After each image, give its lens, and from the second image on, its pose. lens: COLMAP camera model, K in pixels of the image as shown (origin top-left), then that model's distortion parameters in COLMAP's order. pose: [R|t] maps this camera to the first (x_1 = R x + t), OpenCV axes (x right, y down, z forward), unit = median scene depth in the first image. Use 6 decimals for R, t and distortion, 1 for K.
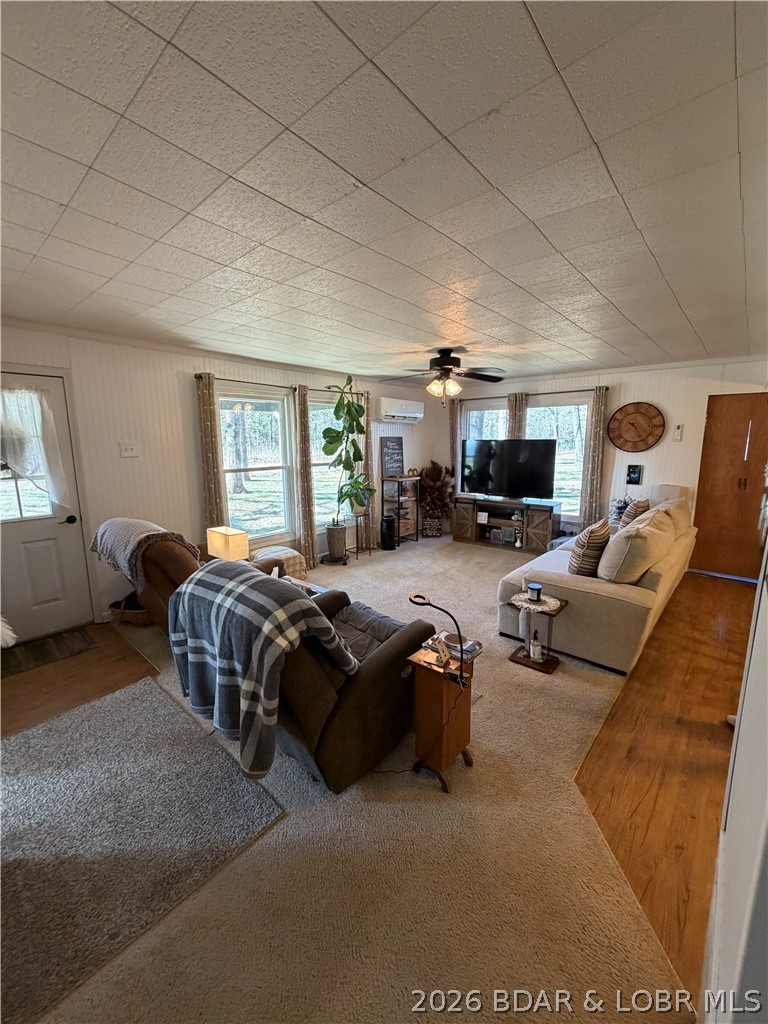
lens RADIAL K [[407.3, 0, 382.6], [0, 407.3, 508.6], [0, 0, 1]] dist [-0.001565, -0.000089]
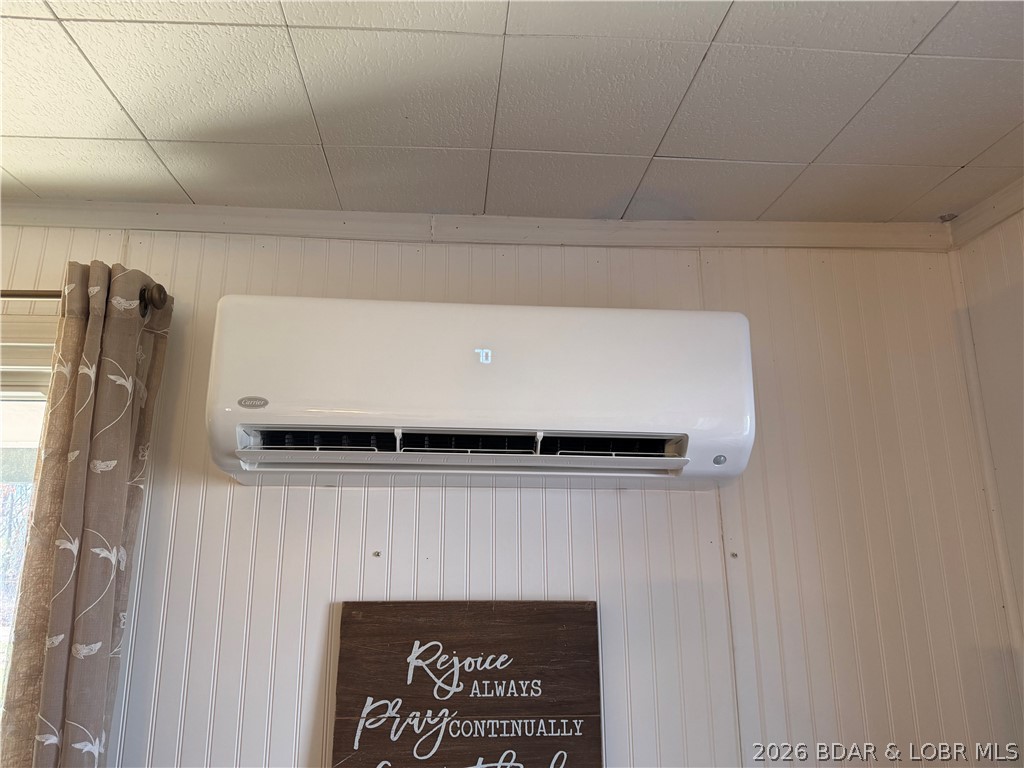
lens RADIAL K [[717.4, 0, 512.0], [0, 717.4, 384.0], [0, 0, 1]] dist [-0.000165, -0.000044]
pose [[0.725798, -0.158419, -0.669419, 0.239974], [-0.115759, 0.931118, -0.345860, -0.205036], [0.678099, 0.328515, 0.657465, 1.050155]]
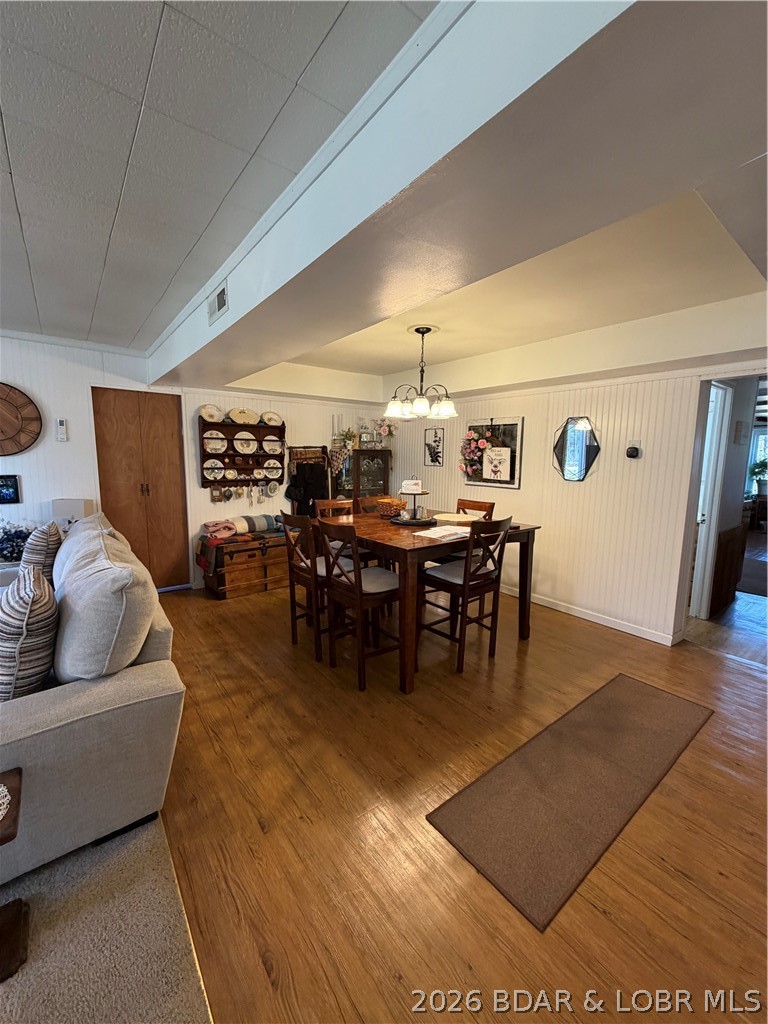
lens RADIAL K [[407.3, 0, 382.6], [0, 407.3, 508.6], [0, 0, 1]] dist [-0.001565, -0.000089]
pose [[0.179647, -0.118449, 0.976574, 0.070617], [0.151966, 0.984149, 0.091412, -0.020001], [-0.971922, 0.131984, 0.194800, 0.277114]]
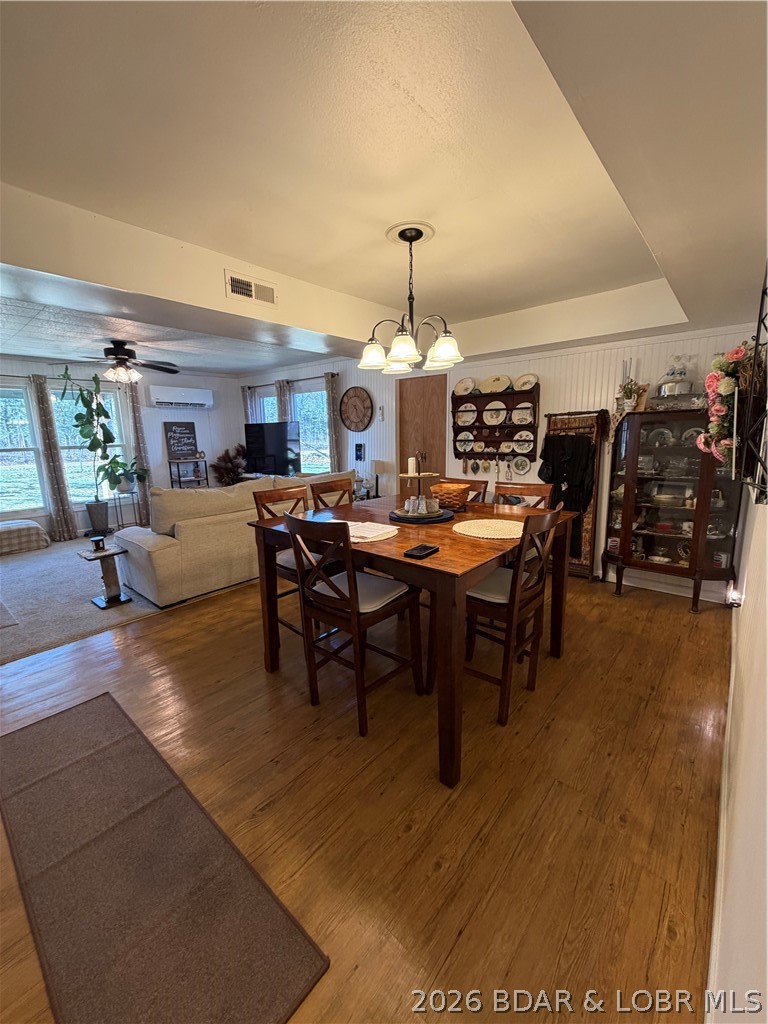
lens RADIAL K [[407.3, 0, 382.6], [0, 407.3, 508.6], [0, 0, 1]] dist [-0.001565, -0.000089]
pose [[0.999792, -0.015307, 0.013505, 0.684023], [0.015037, 0.999689, 0.019873, 0.051309], [-0.013805, -0.019665, 0.999711, -0.122660]]
